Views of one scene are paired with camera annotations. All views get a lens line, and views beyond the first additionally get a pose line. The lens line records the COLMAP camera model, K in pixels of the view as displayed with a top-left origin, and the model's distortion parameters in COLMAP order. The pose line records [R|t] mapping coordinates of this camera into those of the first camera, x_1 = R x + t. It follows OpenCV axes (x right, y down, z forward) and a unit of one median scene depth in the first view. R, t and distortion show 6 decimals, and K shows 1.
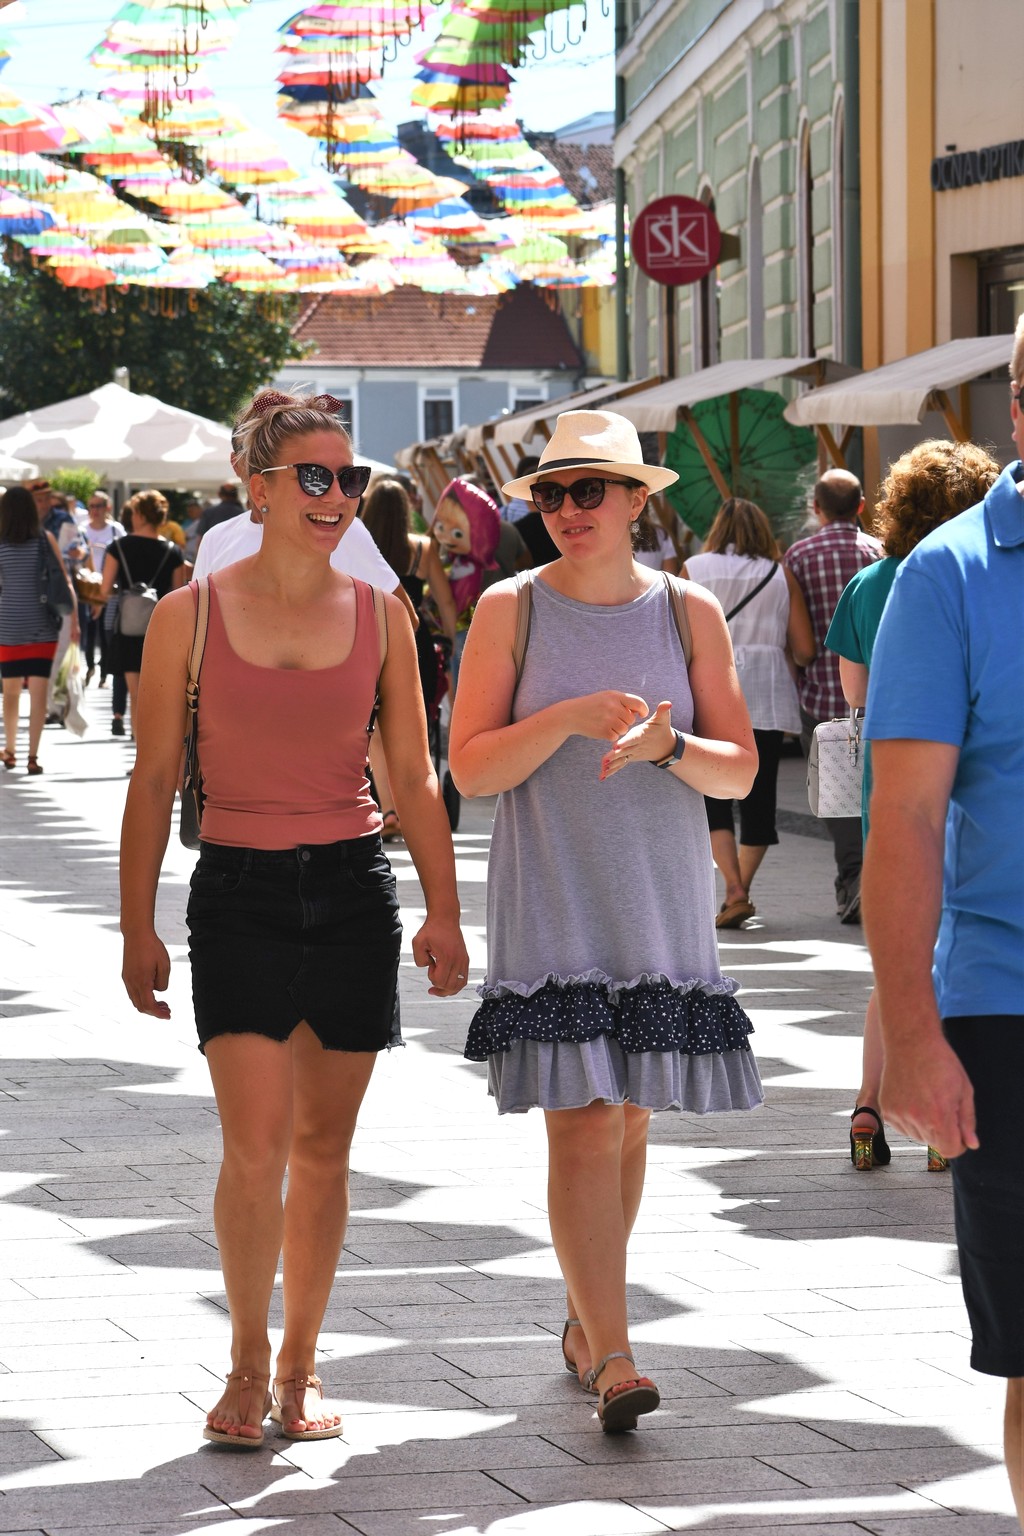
lens RADIAL K [[5714.8, 0, 512.8], [0, 5714.8, 769.5], [0, 0, 1]] dist [-0.065401, 0.000000]
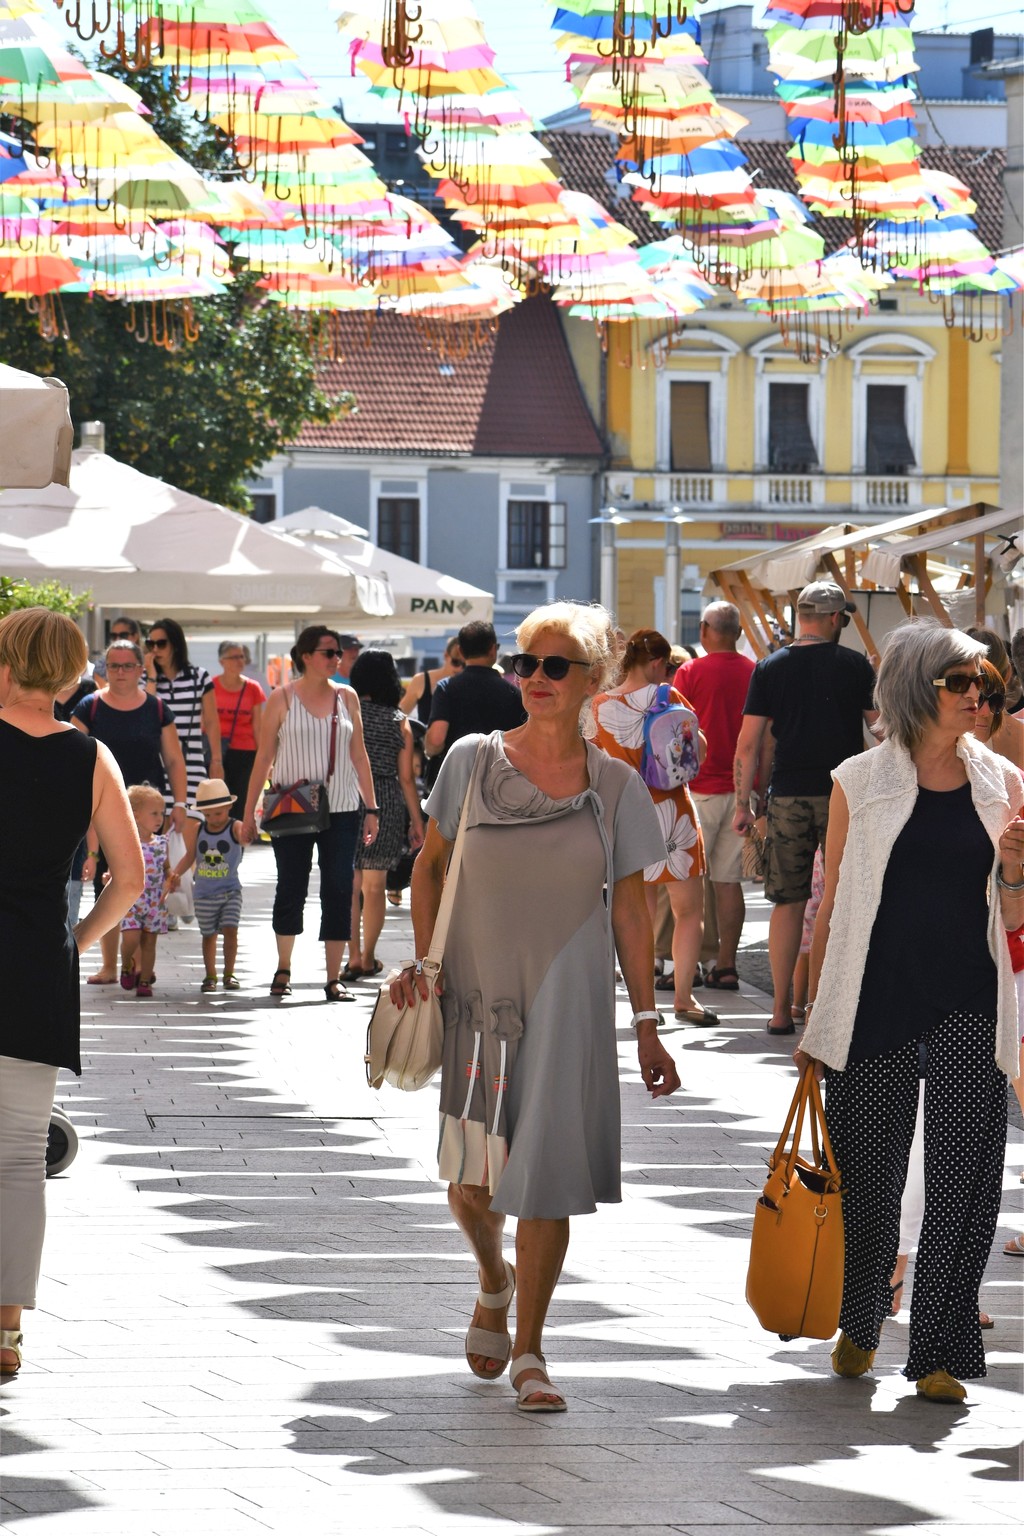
lens RADIAL K [[7492.5, 0, 512.2], [0, 7492.5, 769.0], [0, 0, 1]] dist [0.946126, 0.000000]
pose [[0.999549, 0.022127, 0.020317, -0.040611], [-0.021509, 0.999313, -0.030183, -0.009824], [-0.020971, 0.029732, 0.999338, 0.198096]]
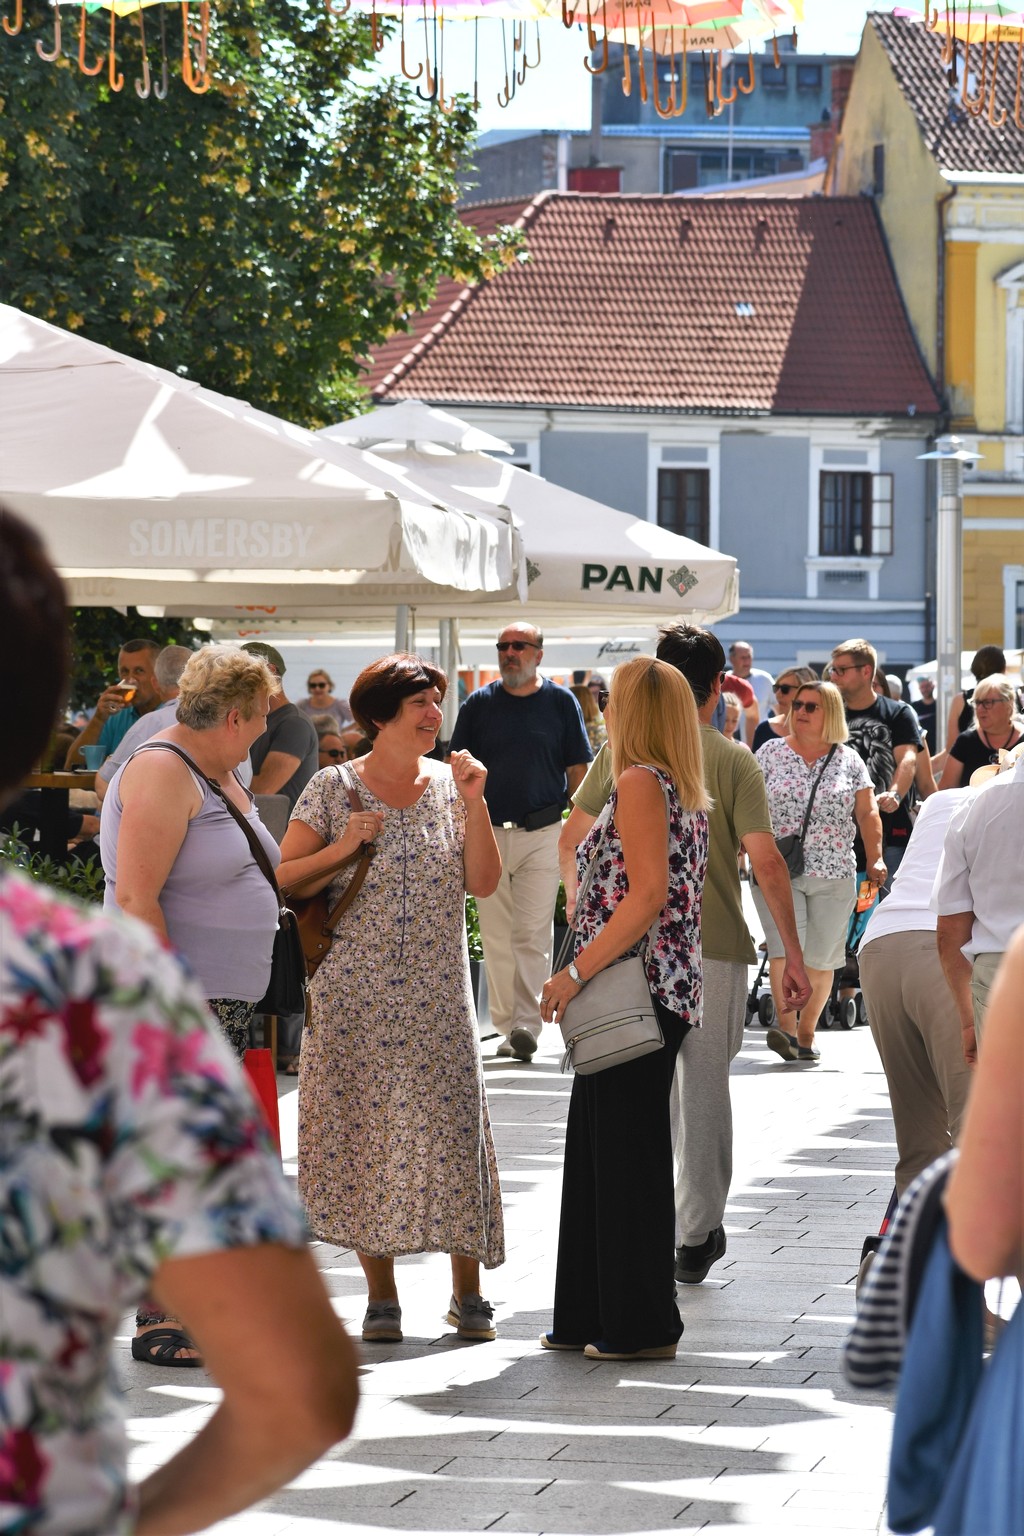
lens RADIAL K [[7565.6, 0, 510.1], [0, 7565.6, 763.2], [0, 0, 1]] dist [0.778824, 0.000000]
pose [[0.999444, 0.023098, -0.024038, -0.027393], [-0.023838, 0.999236, -0.030959, -0.029337], [0.023305, 0.031515, 0.999232, 0.613386]]
